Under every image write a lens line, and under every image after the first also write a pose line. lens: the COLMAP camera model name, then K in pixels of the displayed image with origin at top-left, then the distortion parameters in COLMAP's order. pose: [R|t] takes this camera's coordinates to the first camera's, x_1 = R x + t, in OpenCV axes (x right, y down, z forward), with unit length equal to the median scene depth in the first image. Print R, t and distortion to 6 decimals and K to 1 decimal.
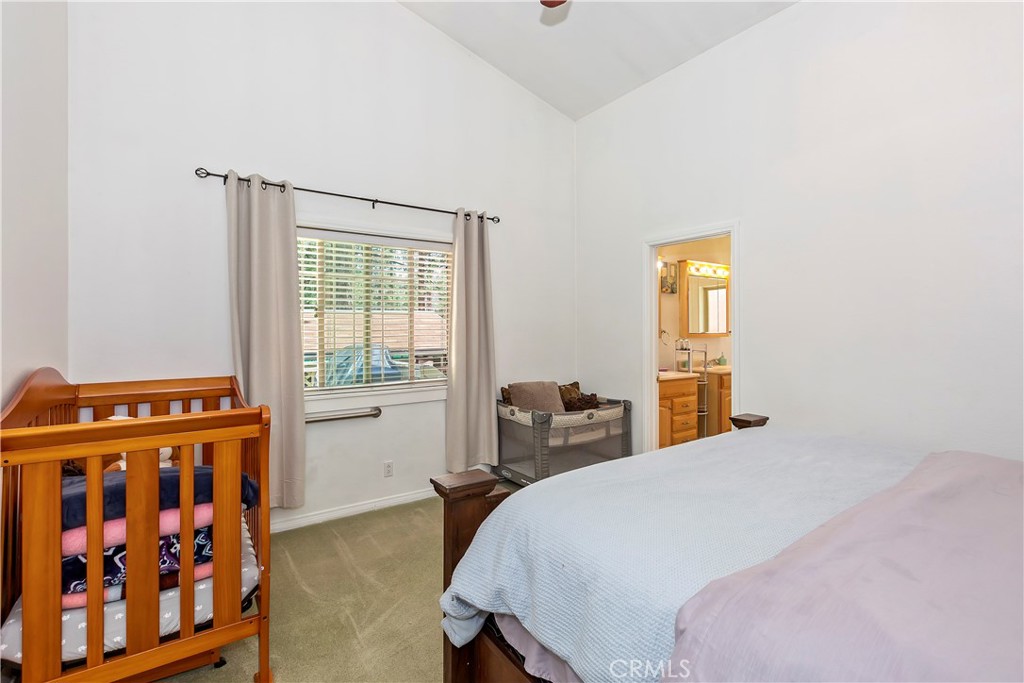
lens RADIAL K [[471.8, 0, 512.9], [0, 471.8, 335.1], [0, 0, 1]] dist [0.003964, 0.000538]
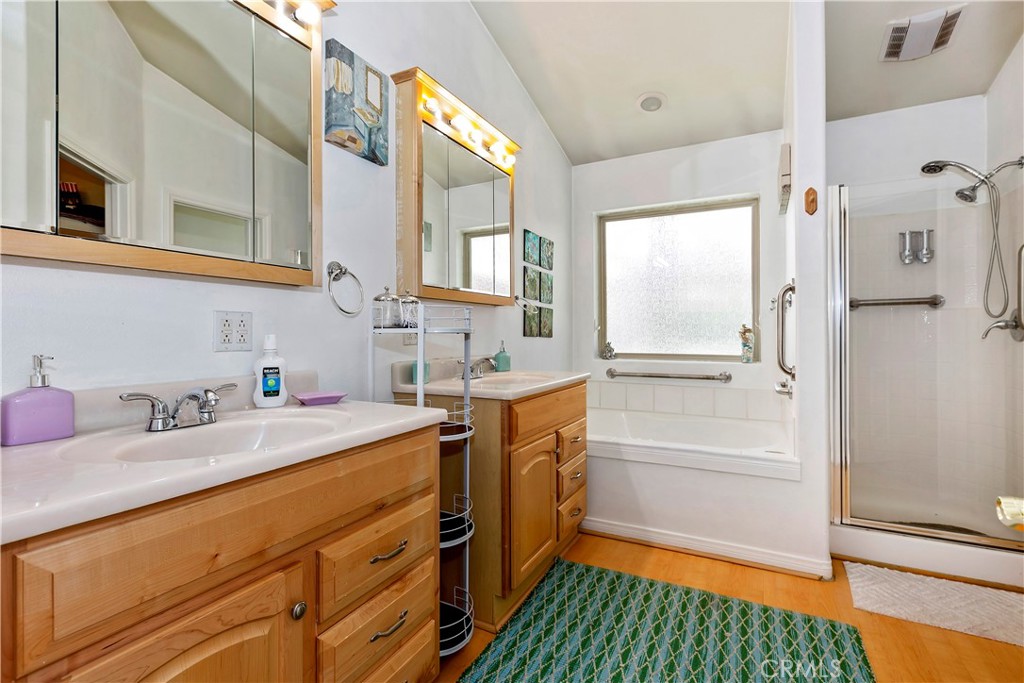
lens RADIAL K [[471.8, 0, 512.9], [0, 471.8, 335.1], [0, 0, 1]] dist [0.003964, 0.000538]
pose [[0.883494, 0.004439, 0.468421, 0.272974], [-0.002540, 0.999986, -0.004684, 0.035774], [-0.468435, 0.002949, 0.883493, 0.670237]]
